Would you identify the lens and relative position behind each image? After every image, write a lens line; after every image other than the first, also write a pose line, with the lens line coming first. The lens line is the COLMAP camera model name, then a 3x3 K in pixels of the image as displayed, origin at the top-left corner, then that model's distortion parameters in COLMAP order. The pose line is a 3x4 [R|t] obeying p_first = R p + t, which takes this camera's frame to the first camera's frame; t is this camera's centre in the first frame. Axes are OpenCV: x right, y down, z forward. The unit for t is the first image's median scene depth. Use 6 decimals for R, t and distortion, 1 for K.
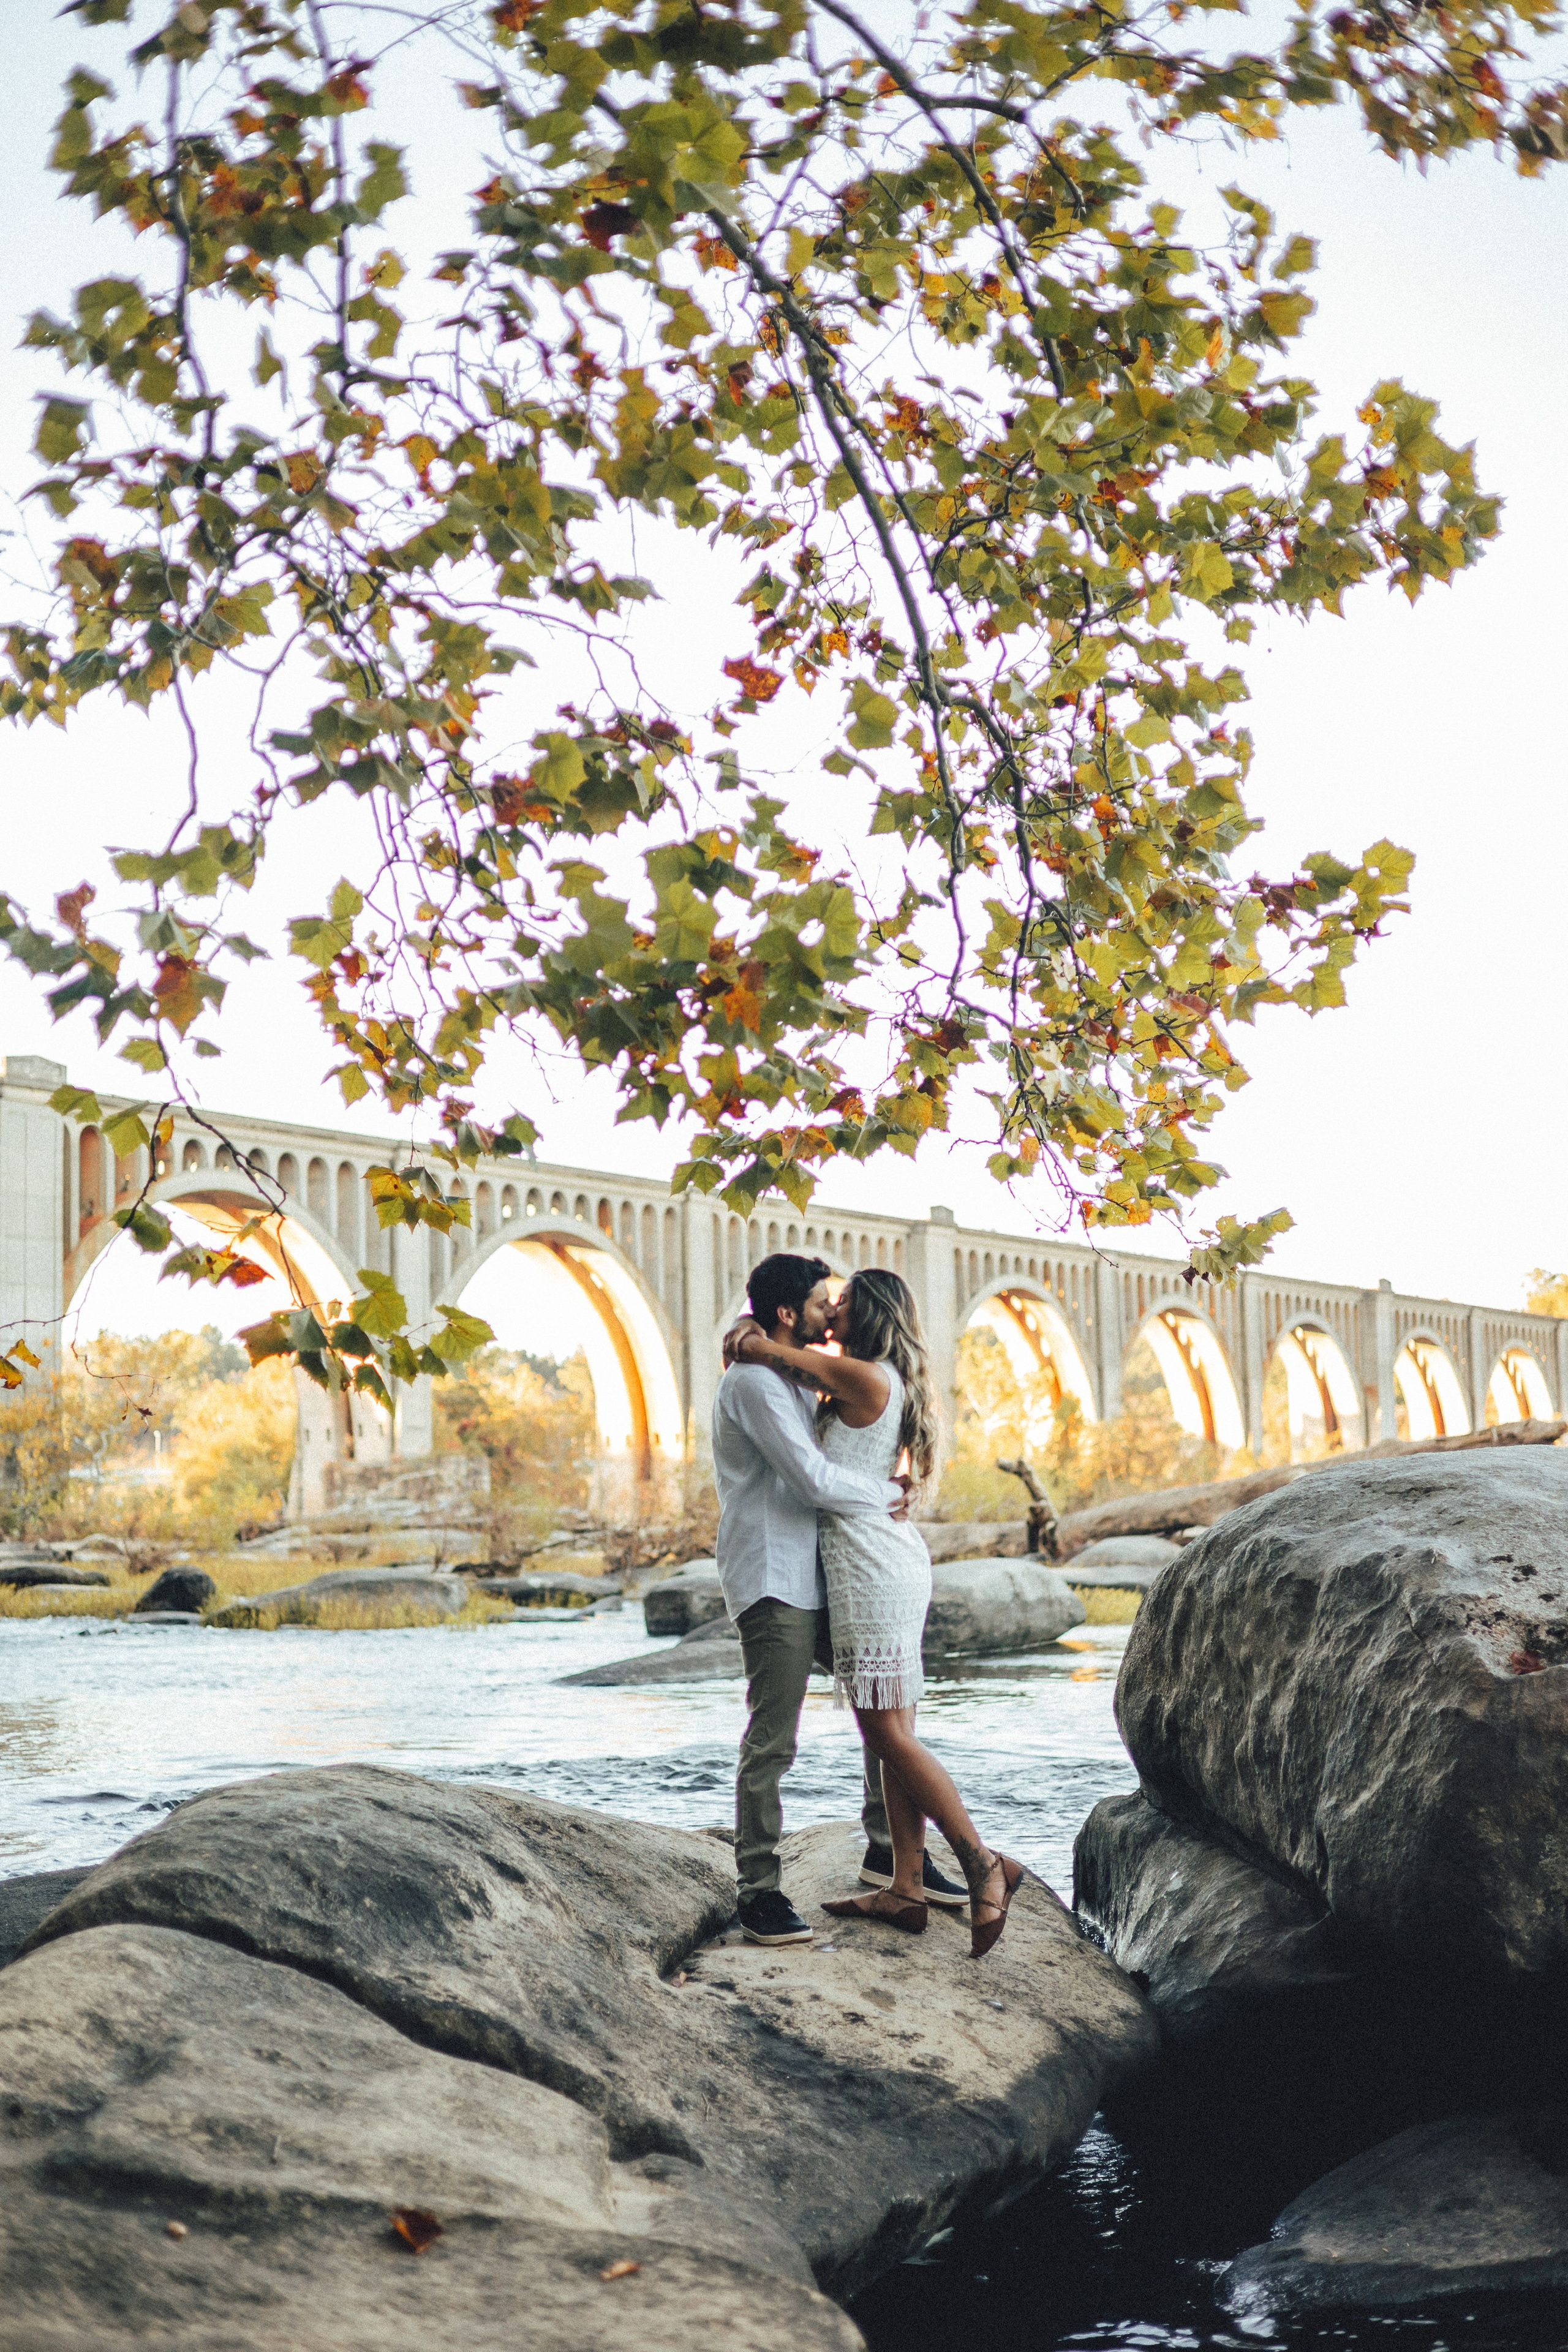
lens RADIAL K [[3257.7, 0, 759.3], [0, 3257.7, 1183.0], [0, 0, 1]] dist [0.016218, 0.034373]
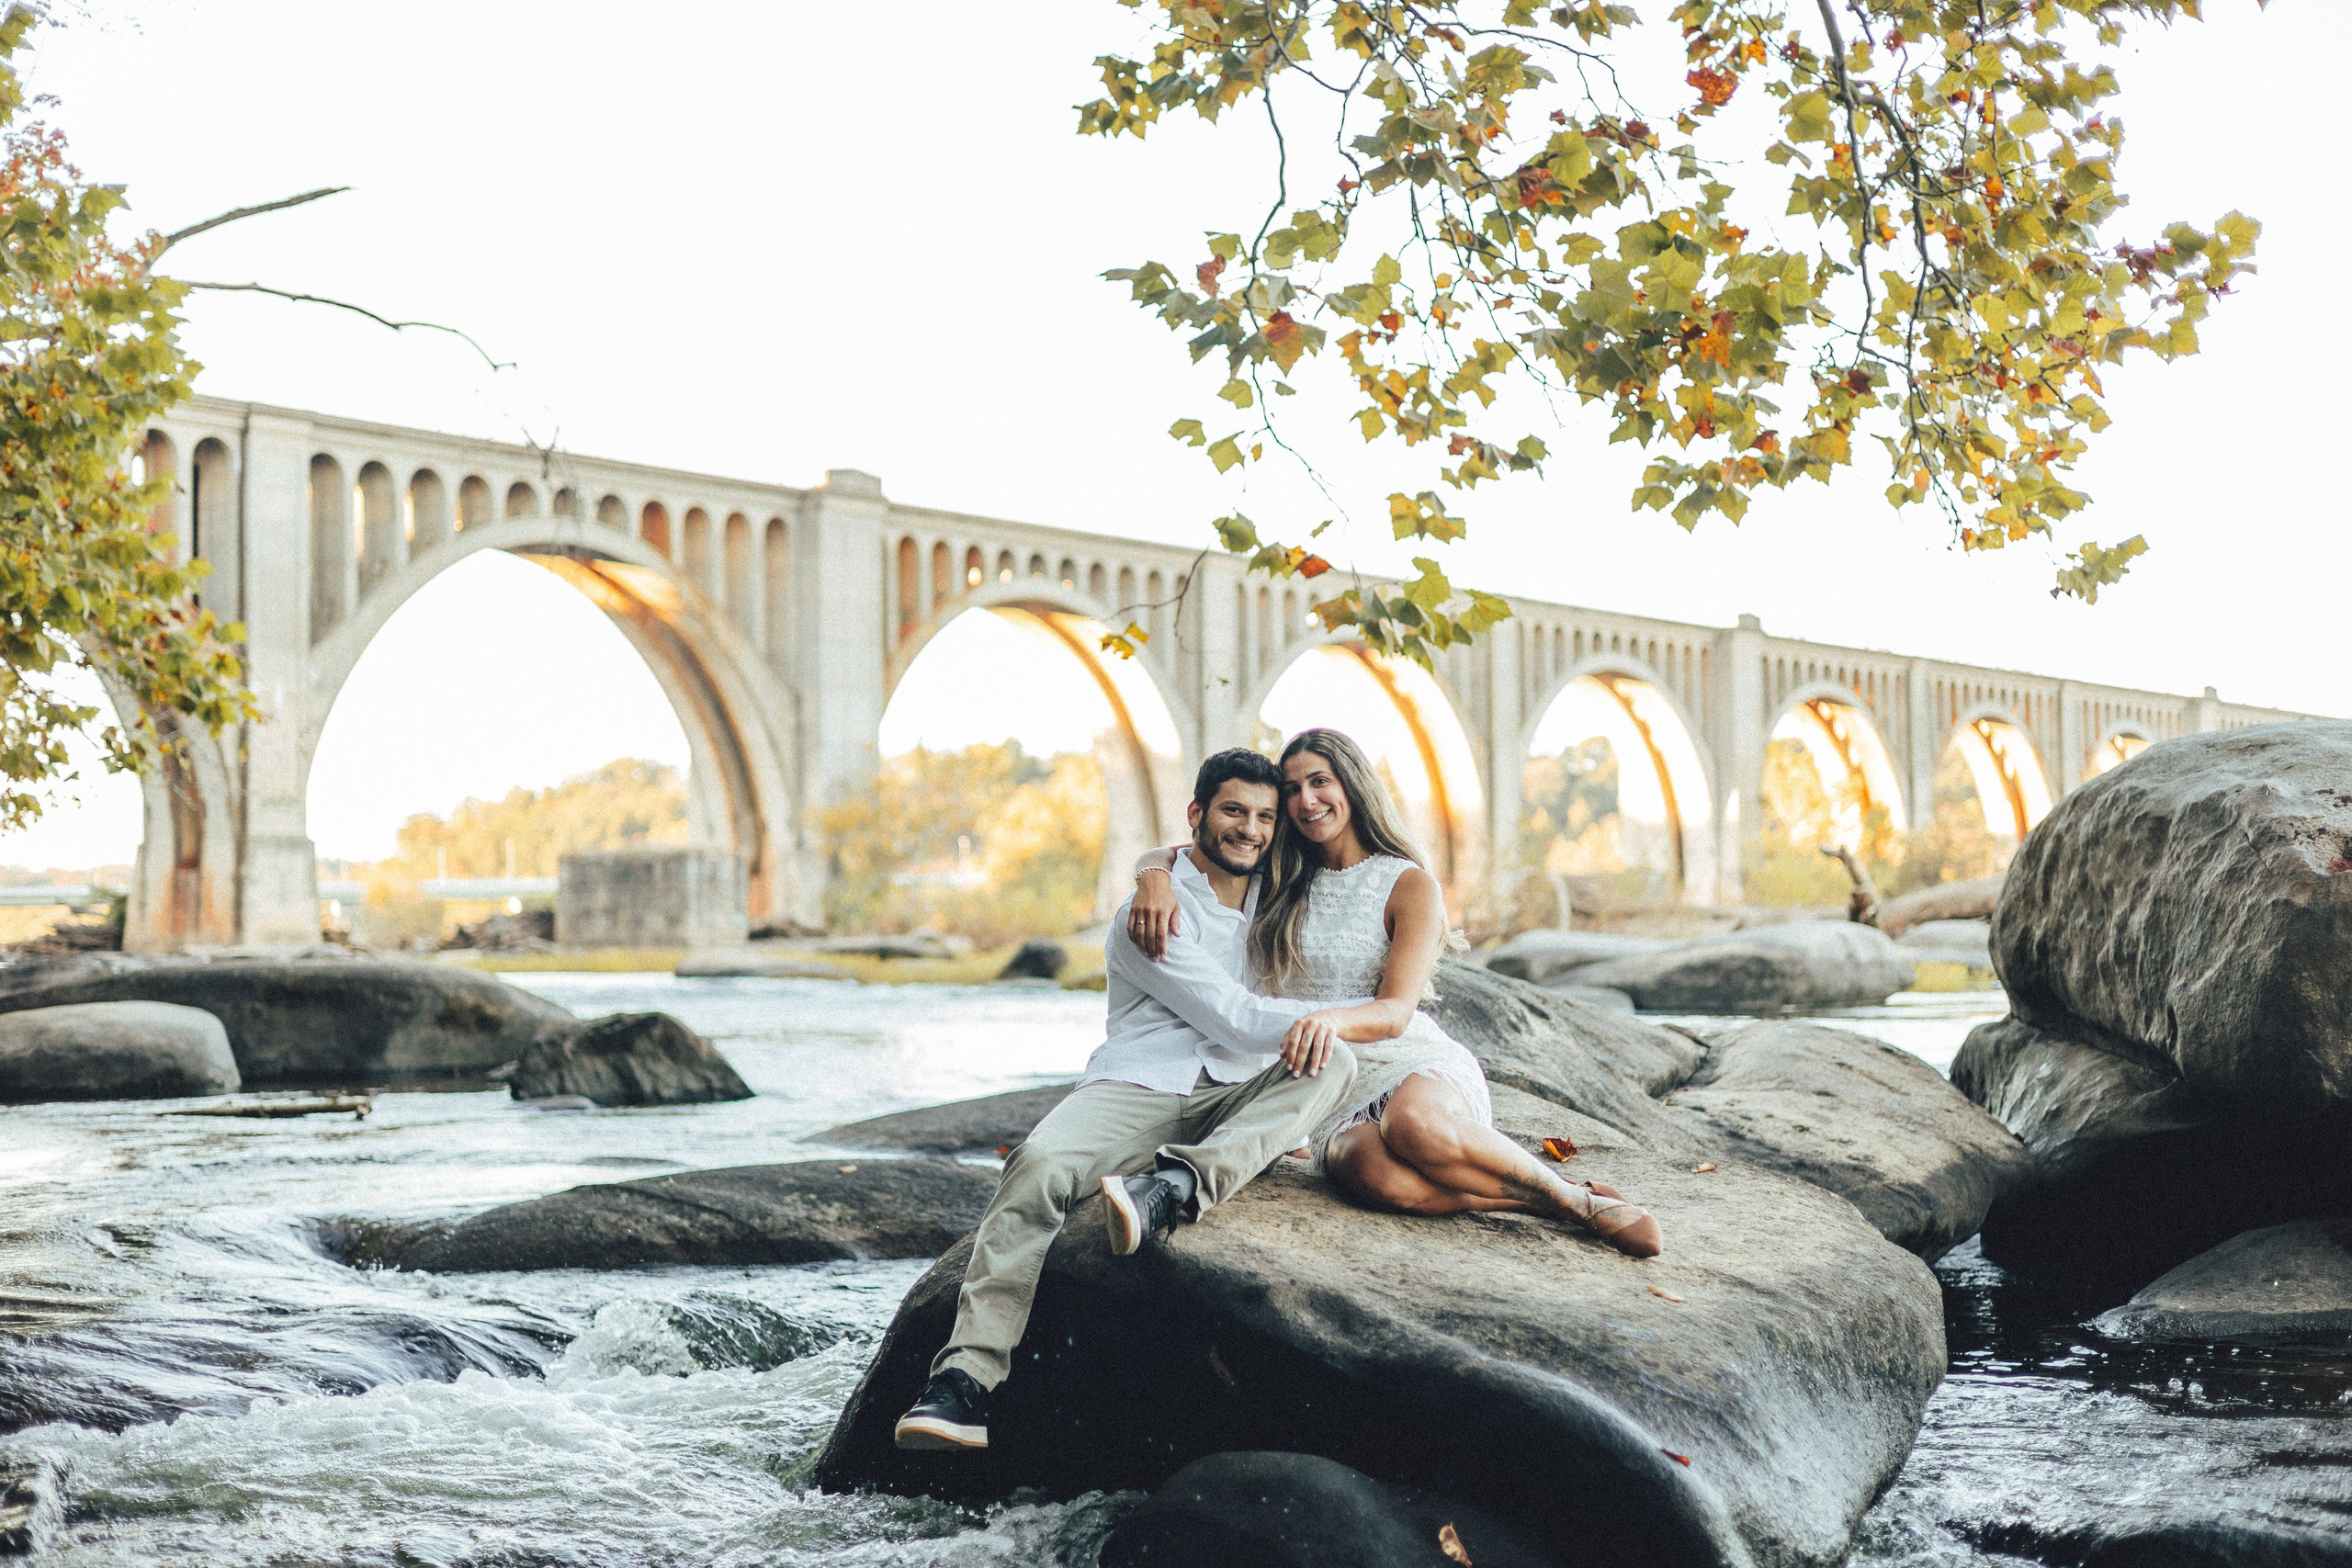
lens RADIAL K [[3272.8, 0, 1177.1], [0, 3272.8, 800.8], [0, 0, 1]] dist [0.000648, 0.096325]
pose [[0.993323, 0.003395, -0.115315, -0.058657], [0.003875, 0.998021, 0.062756, 0.036777], [0.115300, -0.062784, 0.991345, -0.270005]]
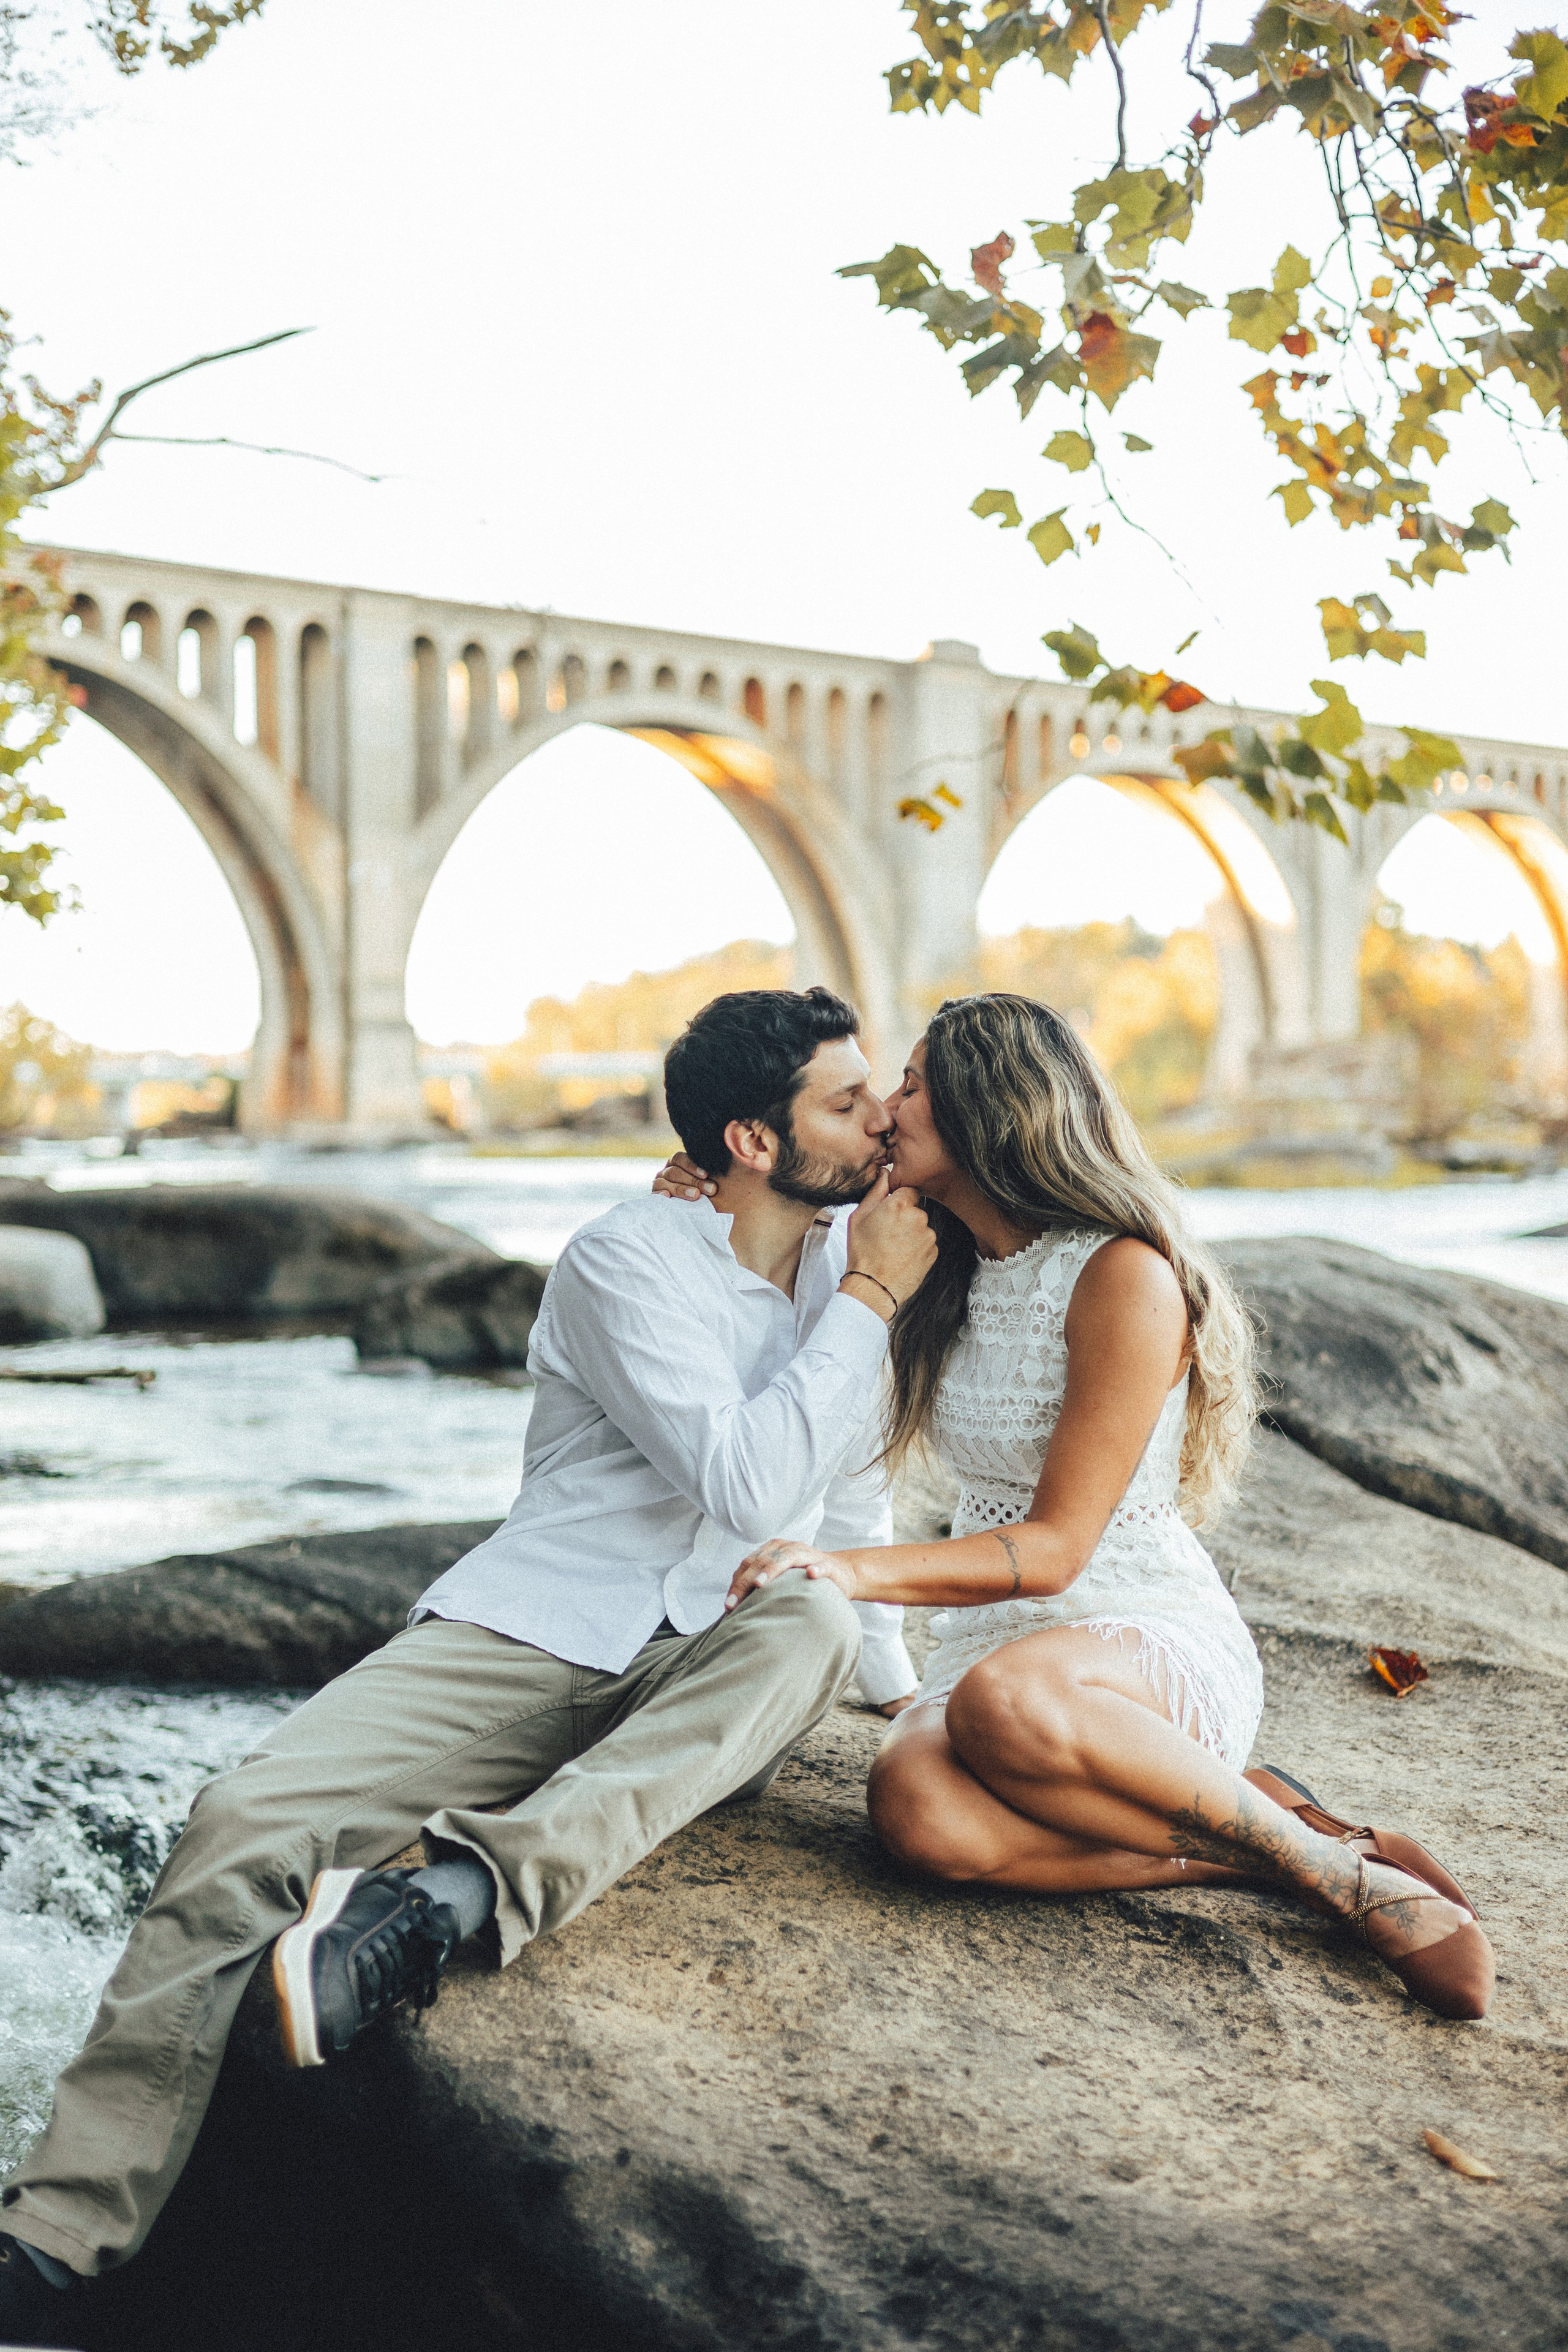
lens RADIAL K [[3293.6, 0, 801.5], [0, 3293.6, 1185.5], [0, 0, 1]] dist [0.004307, 0.032410]
pose [[0.964872, 0.013897, -0.262352, -0.016492], [0.019482, 0.992066, 0.124198, 0.044207], [0.261997, -0.124946, 0.956946, 0.074851]]
